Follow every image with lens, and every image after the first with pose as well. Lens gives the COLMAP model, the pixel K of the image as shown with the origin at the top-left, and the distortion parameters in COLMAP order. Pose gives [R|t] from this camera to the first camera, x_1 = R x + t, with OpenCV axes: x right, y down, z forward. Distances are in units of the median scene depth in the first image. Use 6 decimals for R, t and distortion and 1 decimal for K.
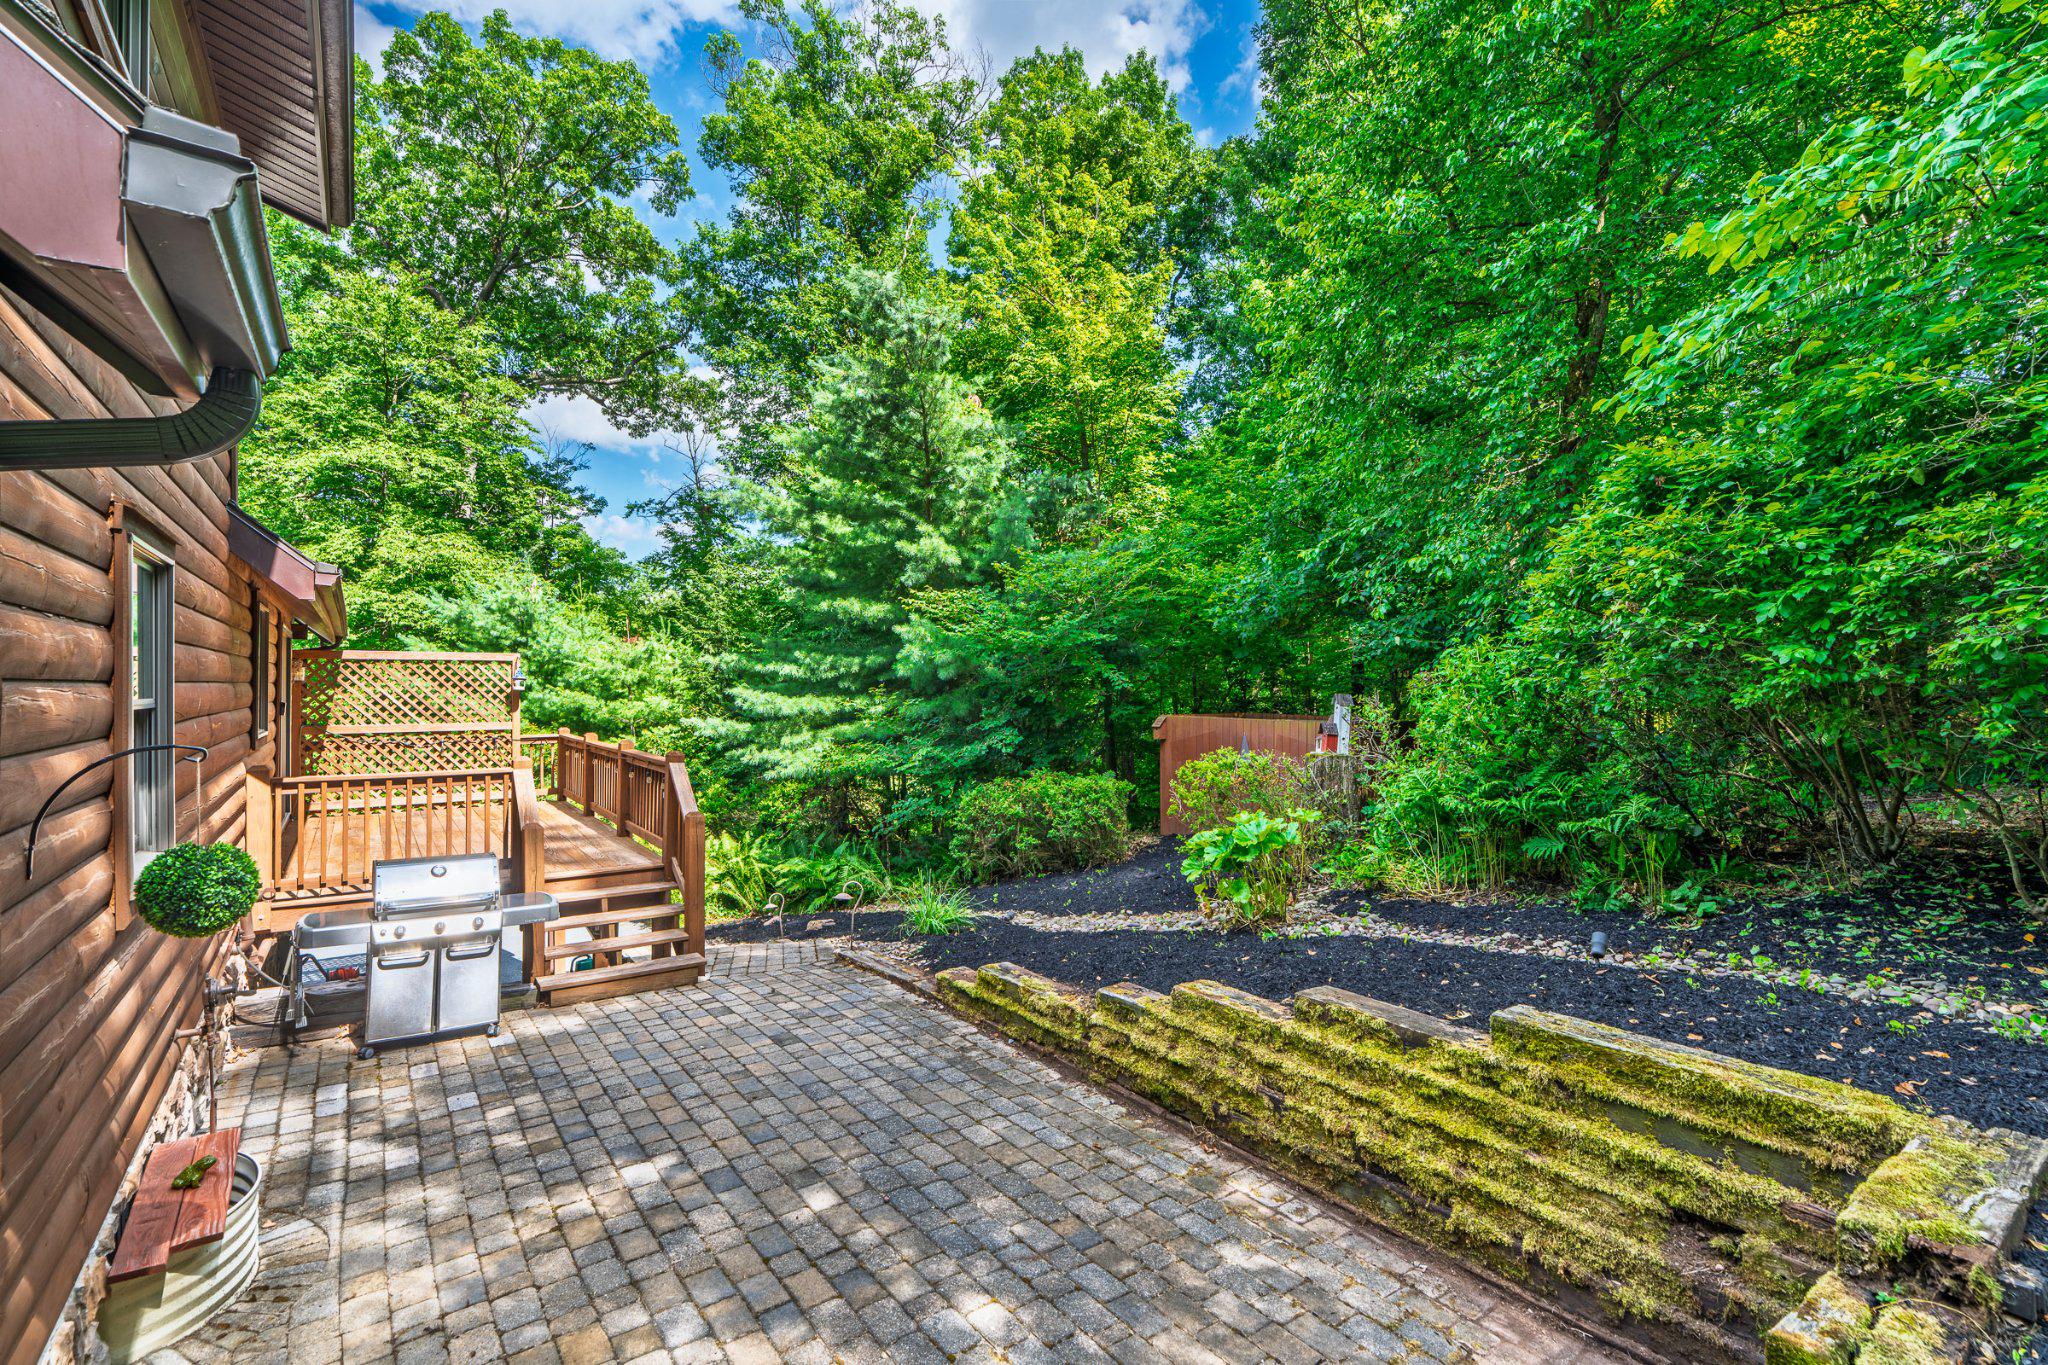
lens RADIAL K [[923.9, 0, 1018.8], [0, 923.9, 687.0], [0, 0, 1]] dist [-0.000956, -0.000084]
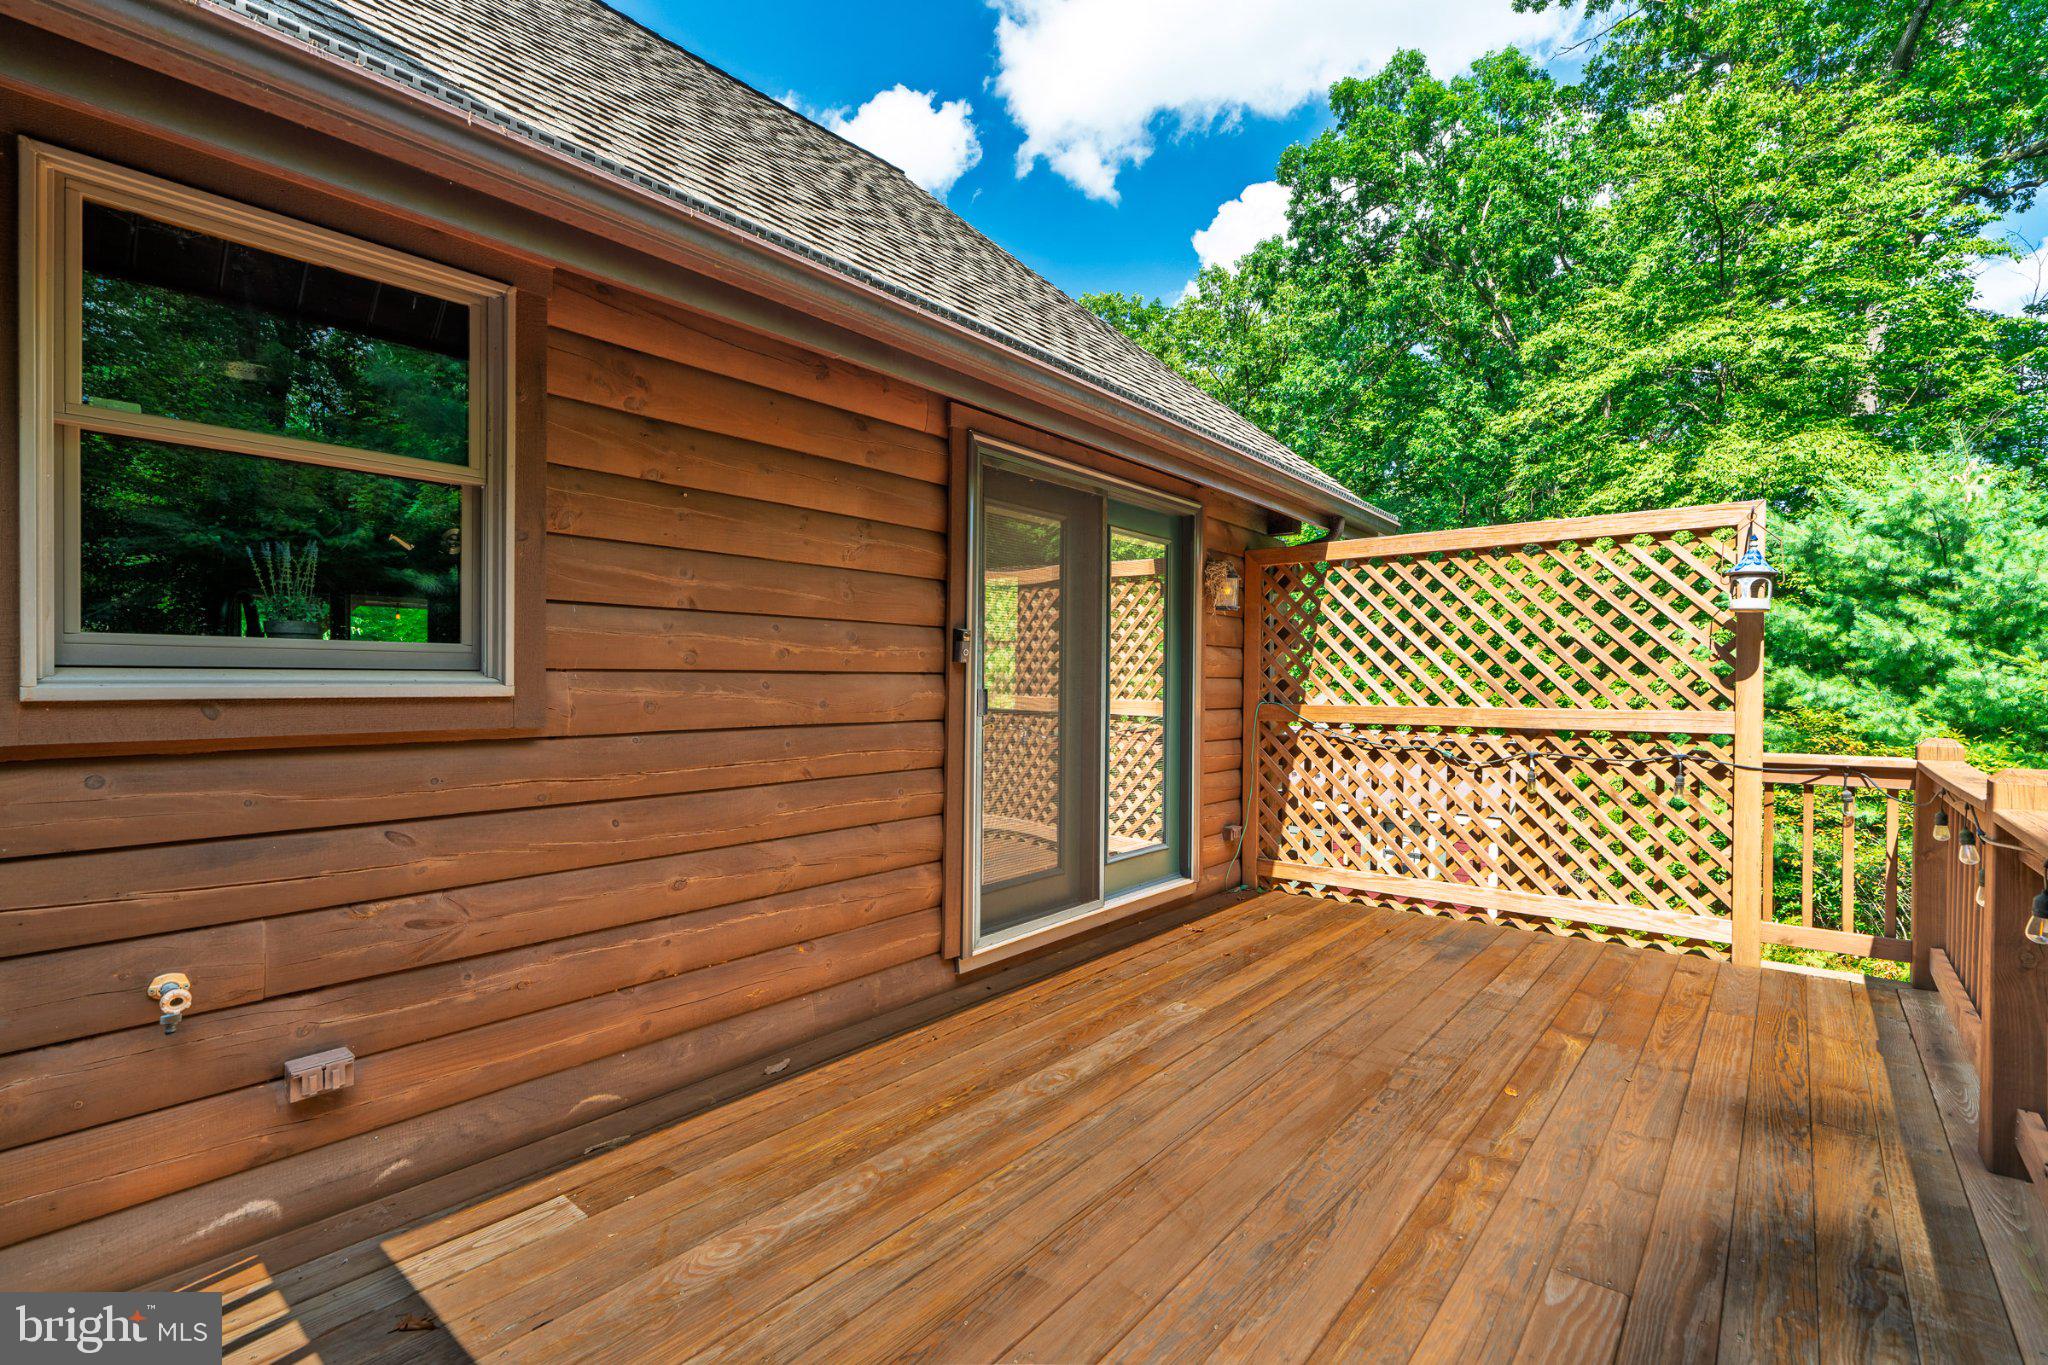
lens RADIAL K [[923.9, 0, 1018.8], [0, 923.9, 687.0], [0, 0, 1]] dist [-0.000956, -0.000084]
pose [[0.250885, 0.007934, -0.967984, -0.292106], [-0.006106, 0.999959, 0.006614, 0.028013], [0.967998, 0.004251, 0.250923, 0.667090]]
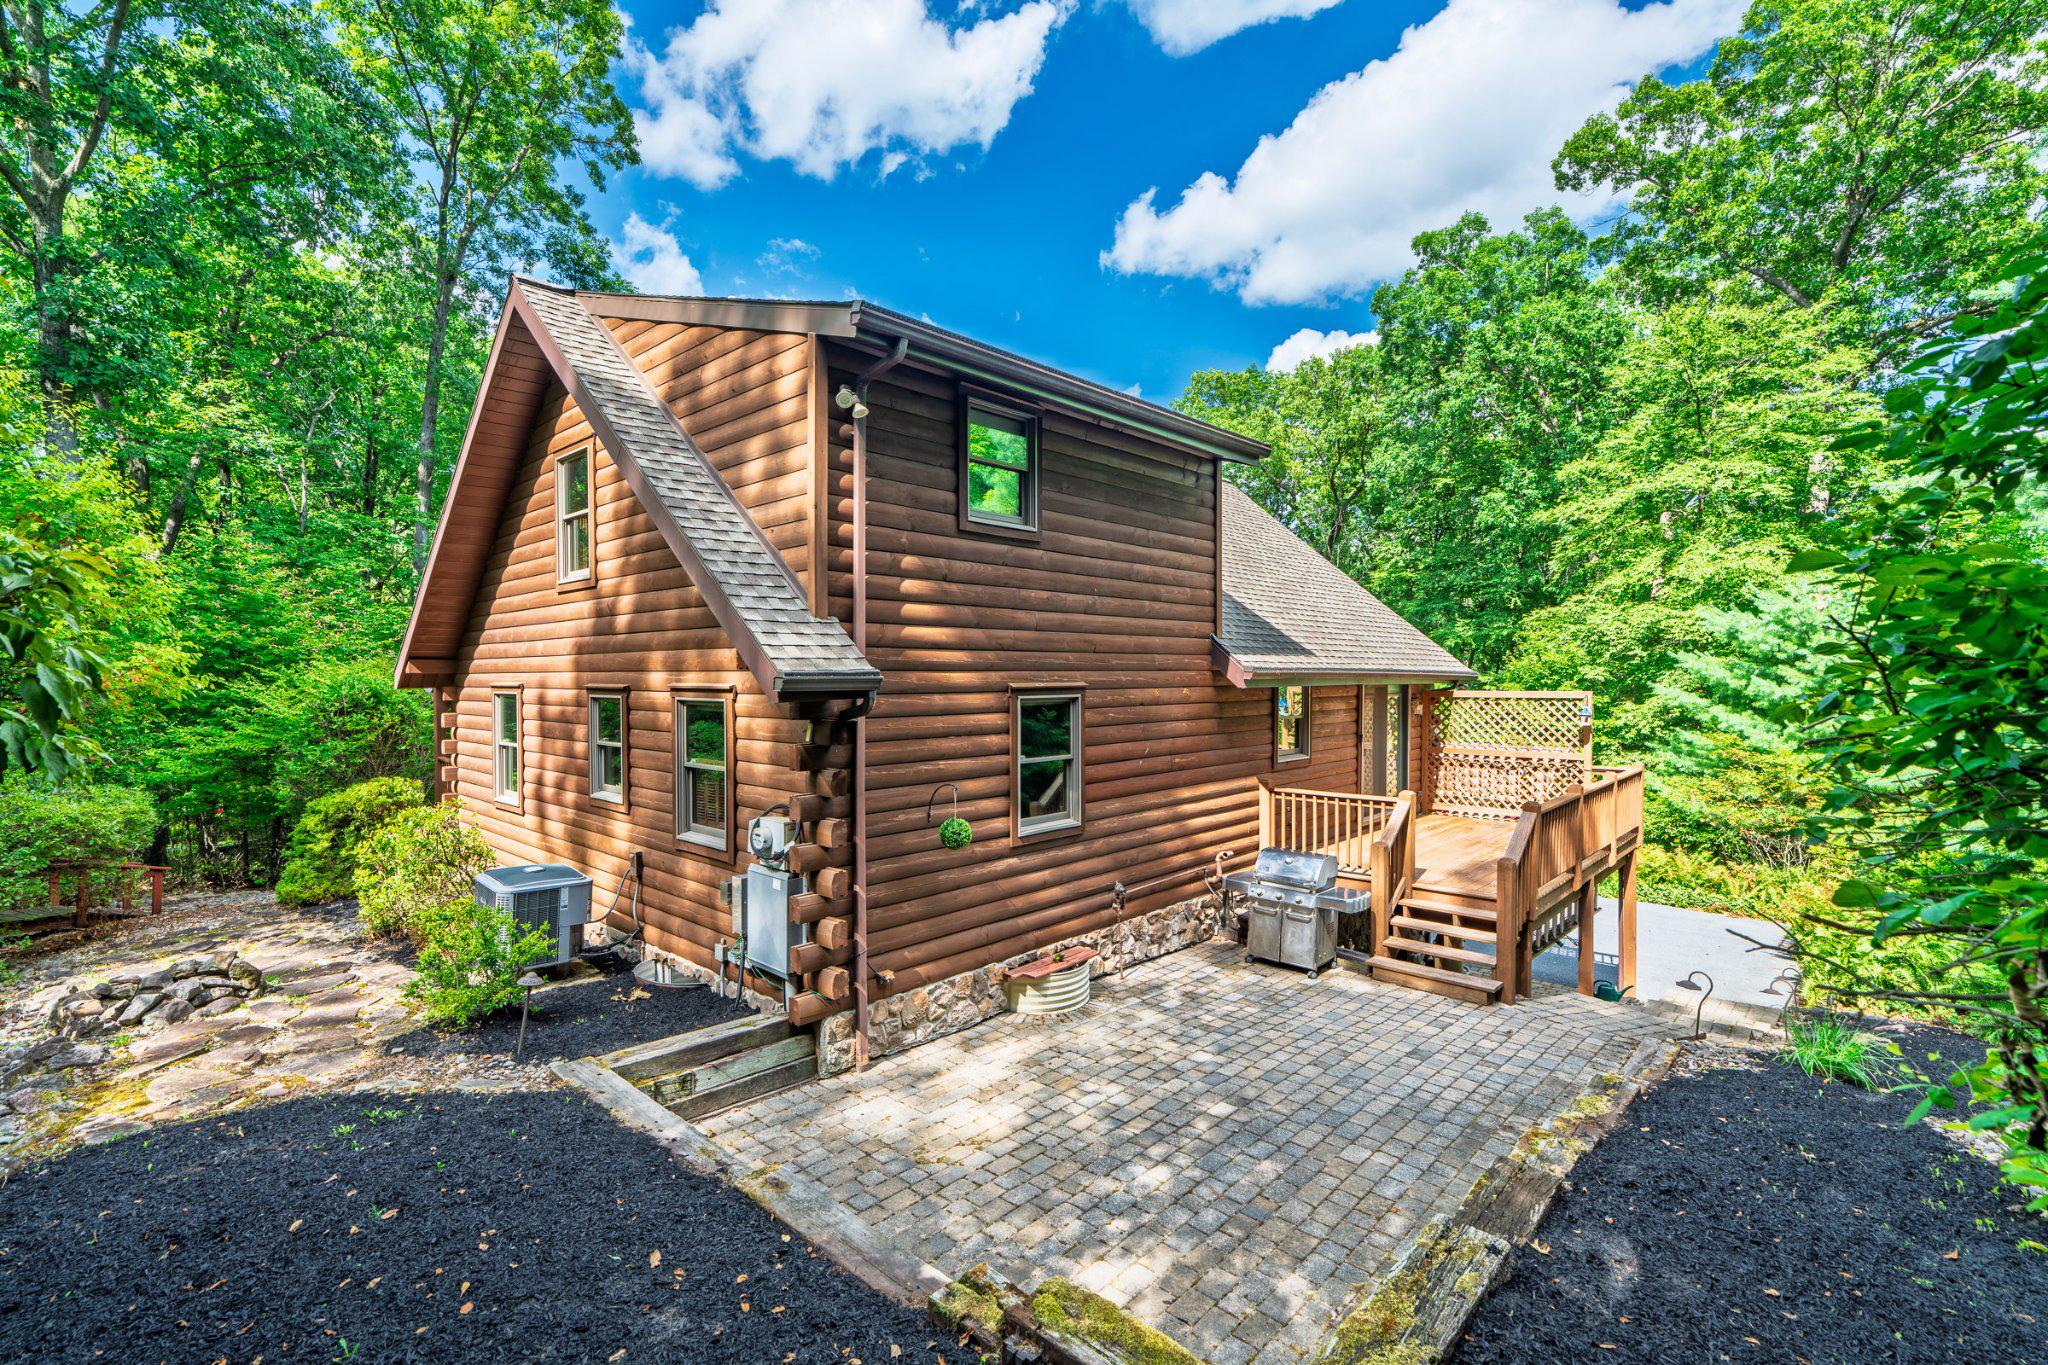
lens RADIAL K [[923.9, 0, 1018.8], [0, 923.9, 687.0], [0, 0, 1]] dist [-0.000956, -0.000084]
pose [[0.194625, 0.010881, -0.980817, 0.400070], [0.001617, 0.999934, 0.011414, -0.055311], [0.980876, -0.003807, 0.194594, 0.122502]]
